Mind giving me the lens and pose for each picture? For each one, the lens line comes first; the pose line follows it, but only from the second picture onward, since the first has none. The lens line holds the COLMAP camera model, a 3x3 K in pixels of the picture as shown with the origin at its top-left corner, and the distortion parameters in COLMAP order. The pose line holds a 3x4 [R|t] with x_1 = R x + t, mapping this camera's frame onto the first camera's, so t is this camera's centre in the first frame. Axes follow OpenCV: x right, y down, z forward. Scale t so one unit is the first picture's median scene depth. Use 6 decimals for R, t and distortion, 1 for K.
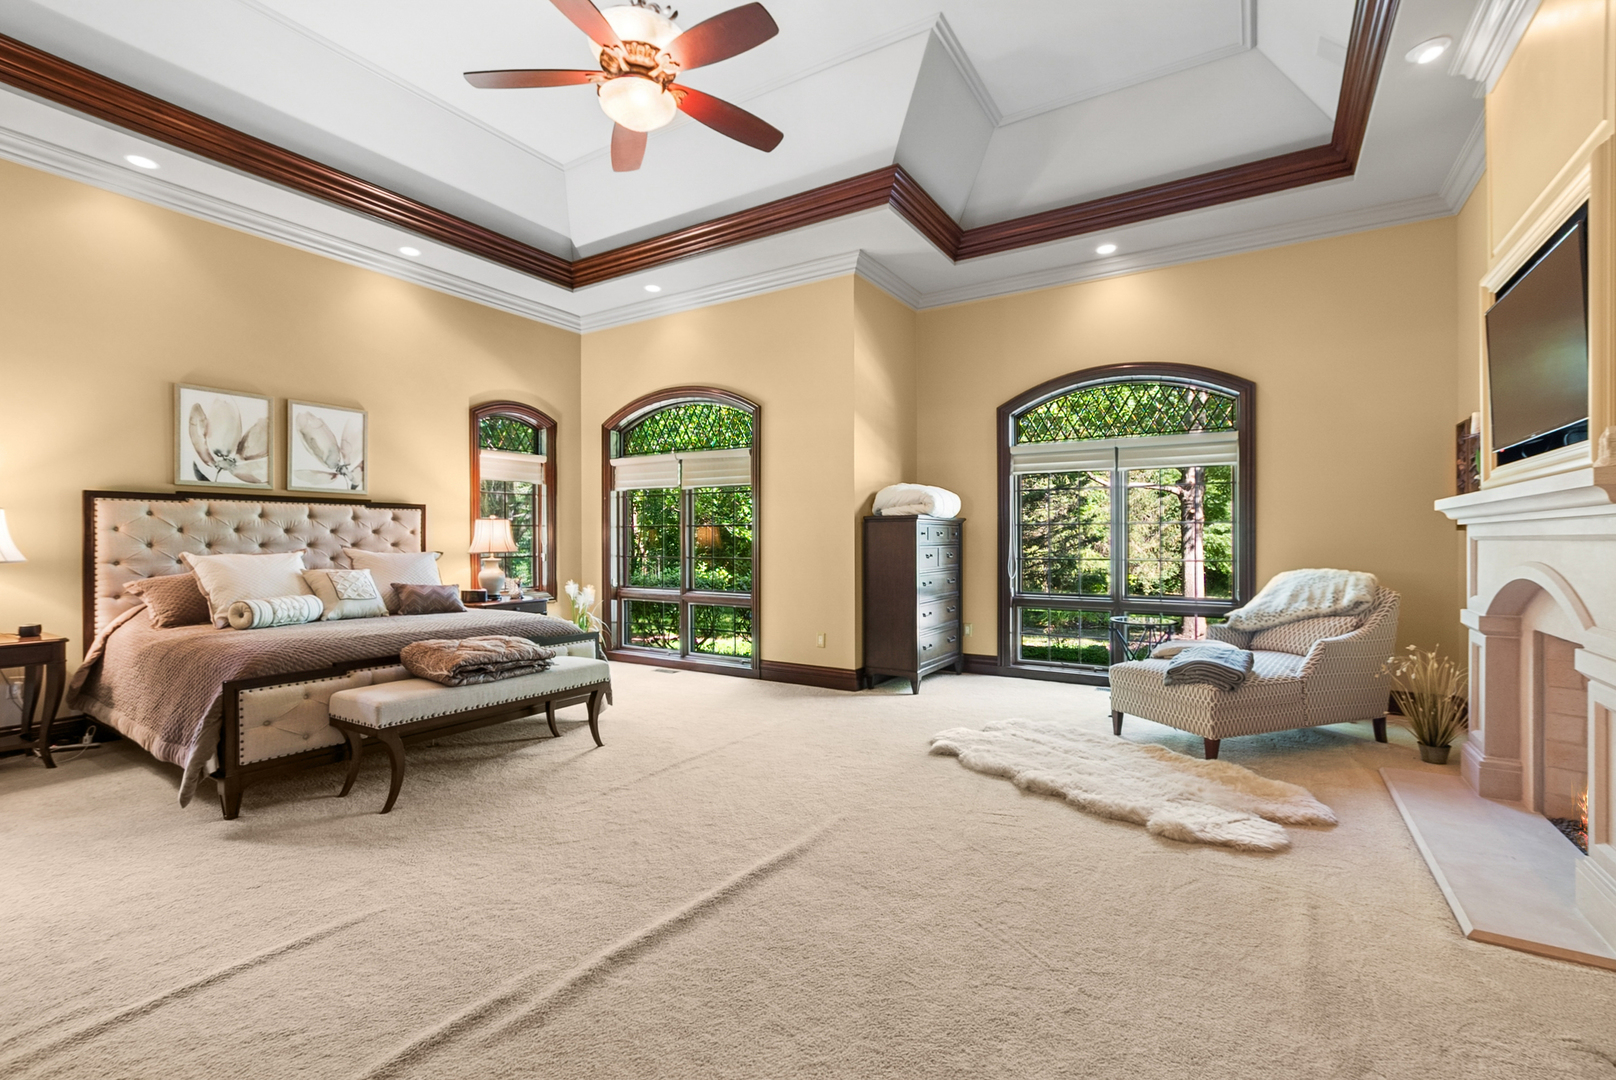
lens RADIAL K [[713.0, 0, 803.5], [0, 713.0, 536.7], [0, 0, 1]] dist [0.001113, 0.000112]
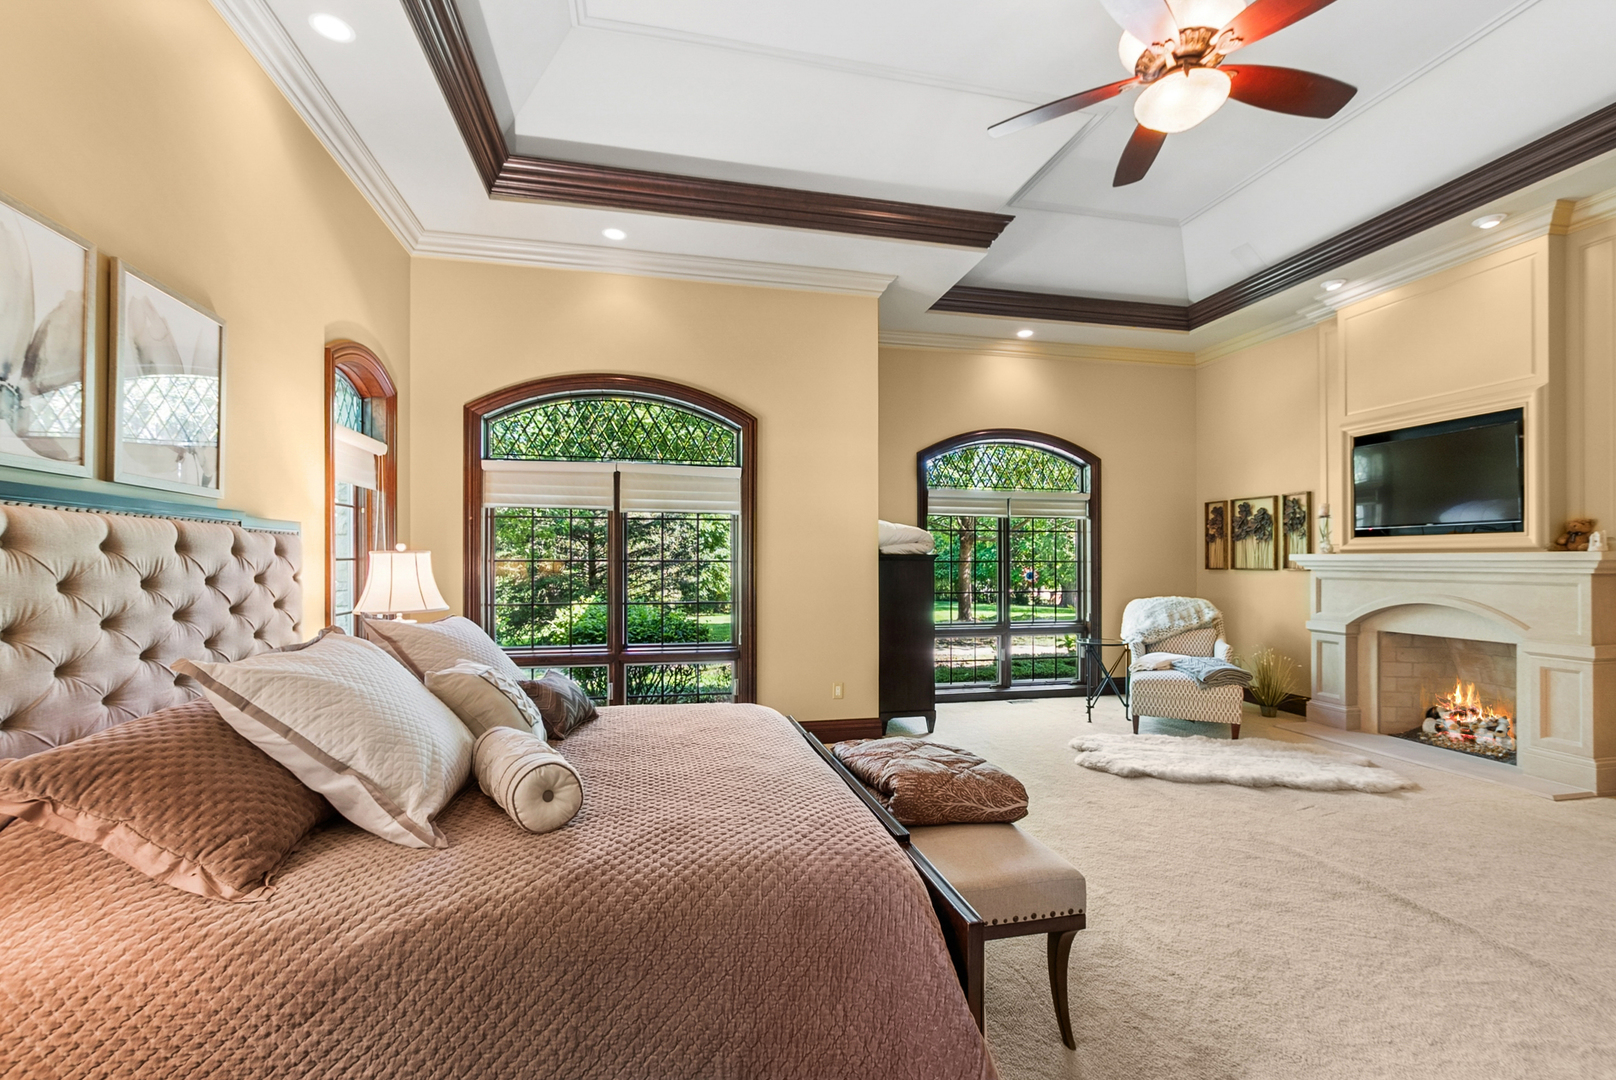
lens RADIAL K [[710.7, 0, 808.8], [0, 710.7, 558.1], [0, 0, 1]] dist [-0.002988, -0.000293]
pose [[0.710686, 0.004829, 0.703493, -0.741966], [-0.003805, 0.999988, -0.003020, -0.023199], [-0.703499, -0.000530, 0.710696, 0.450681]]
